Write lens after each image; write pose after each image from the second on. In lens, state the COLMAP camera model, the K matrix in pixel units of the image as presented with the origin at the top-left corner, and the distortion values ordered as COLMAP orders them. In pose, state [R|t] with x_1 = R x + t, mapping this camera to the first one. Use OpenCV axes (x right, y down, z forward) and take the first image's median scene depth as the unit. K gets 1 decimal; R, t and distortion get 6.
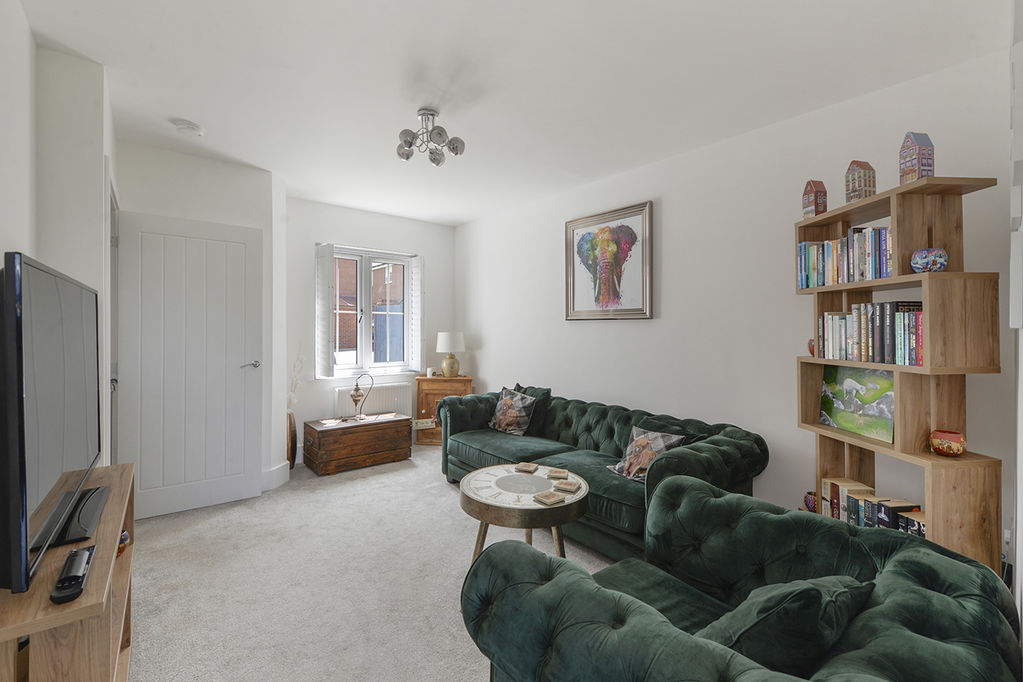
lens RADIAL K [[433.2, 0, 511.5], [0, 433.2, 341.0], [0, 0, 1]] dist [0.002125, -0.012531]
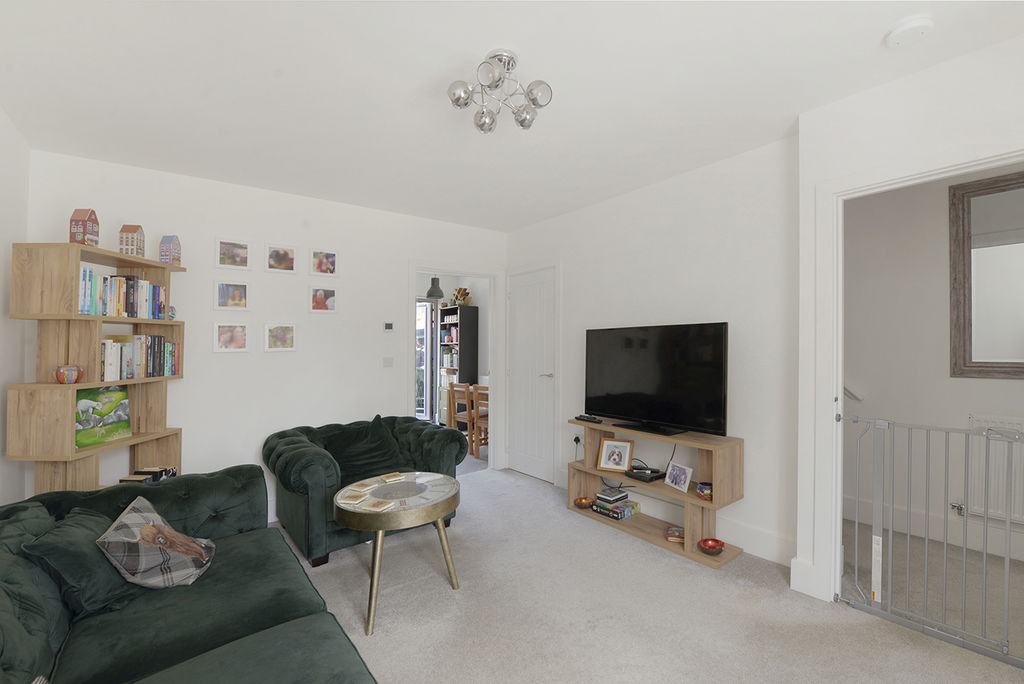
lens RADIAL K [[433.6, 0, 512.0], [0, 433.6, 342.0], [0, 0, 1]] dist [0.002125, -0.012531]
pose [[-0.997764, 0.007547, 0.066407, -0.233892], [0.008967, 0.999737, 0.021112, -0.044575], [-0.066230, 0.021661, -0.997569, 1.216773]]
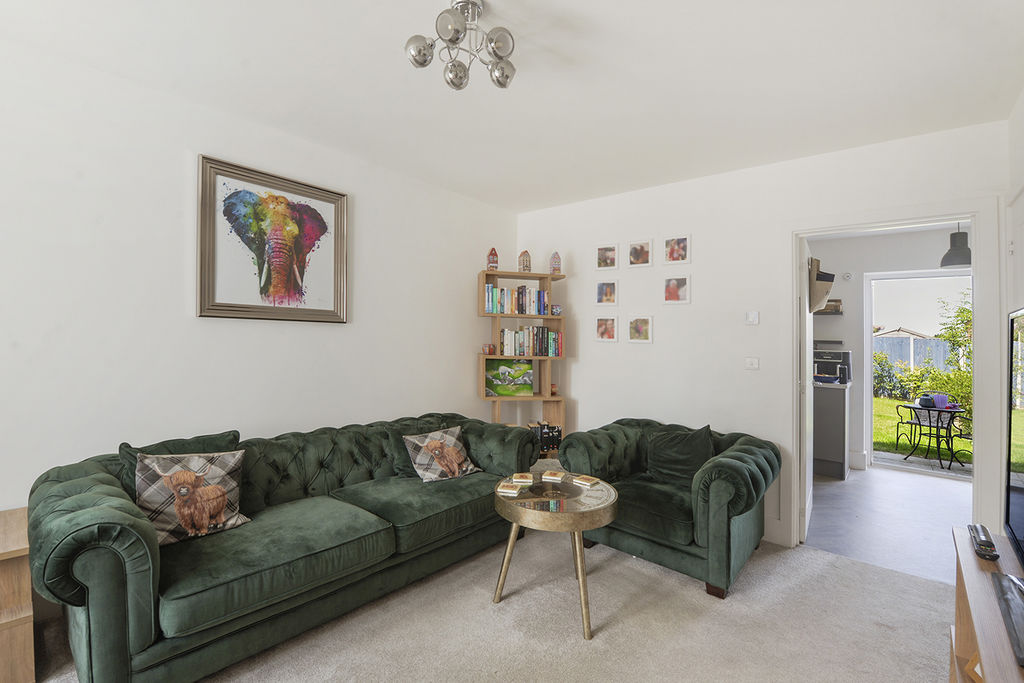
lens RADIAL K [[439.4, 0, 492.7], [0, 439.4, 328.2], [0, 0, 1]] dist [-0.025698, 0.000050]
pose [[-0.134422, 0.006855, 0.990900, -0.602876], [-0.003989, 0.999964, -0.007459, -0.033189], [-0.990916, -0.004955, -0.134390, 0.773780]]
